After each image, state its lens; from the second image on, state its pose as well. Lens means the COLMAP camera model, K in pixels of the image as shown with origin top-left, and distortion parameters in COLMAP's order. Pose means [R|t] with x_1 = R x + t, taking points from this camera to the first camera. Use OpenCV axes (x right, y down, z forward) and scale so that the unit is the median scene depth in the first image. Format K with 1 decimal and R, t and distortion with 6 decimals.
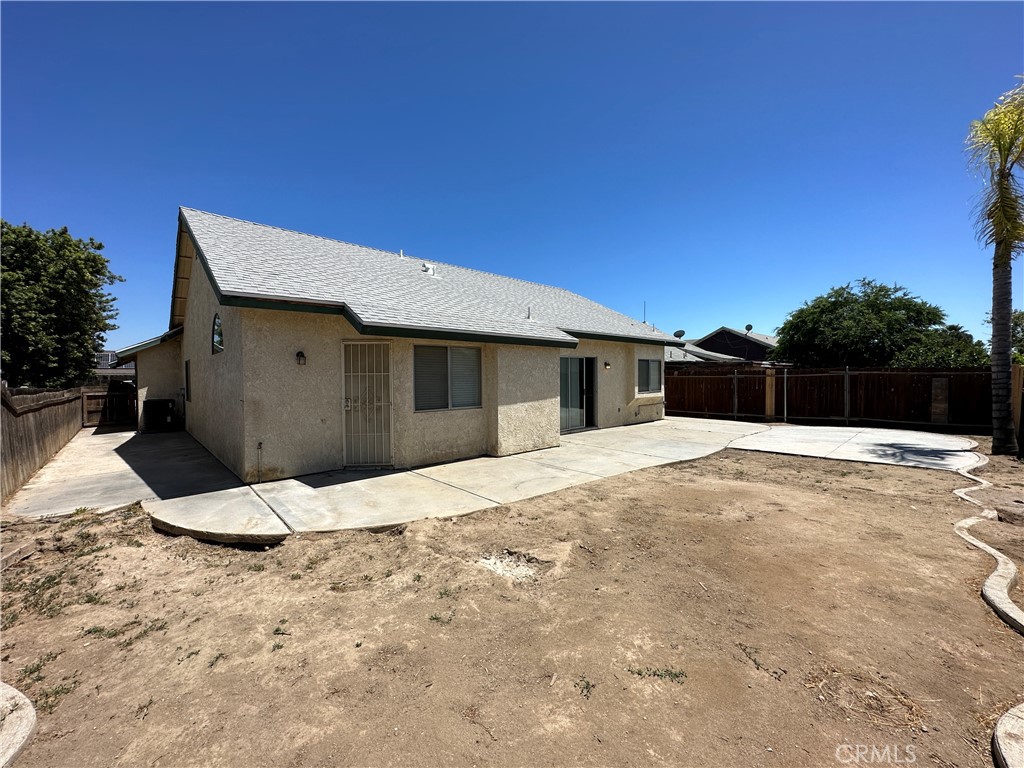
lens RADIAL K [[407.9, 0, 511.1], [0, 407.9, 385.5], [0, 0, 1]] dist [-0.001020, -0.000171]
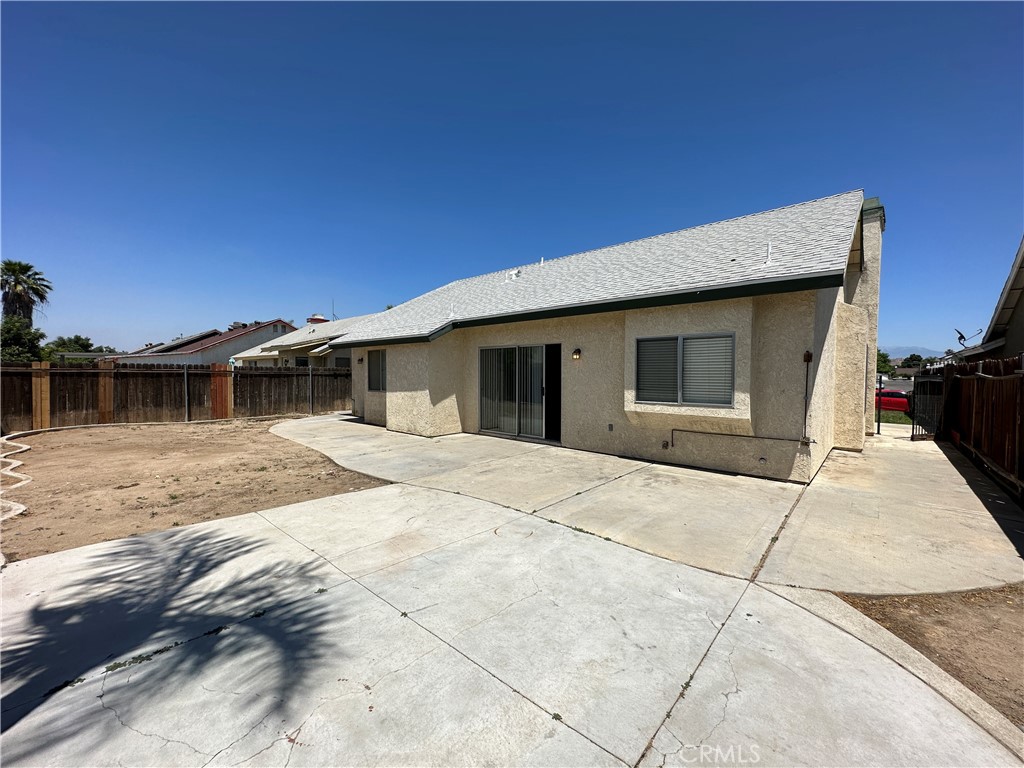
lens RADIAL K [[407.9, 0, 511.1], [0, 407.9, 385.5], [0, 0, 1]] dist [-0.001020, -0.000171]
pose [[0.098668, 0.041557, -0.994252, 1.176303], [-0.023610, 0.998944, 0.039410, -0.029271], [0.994840, 0.019586, 0.099545, 1.115401]]
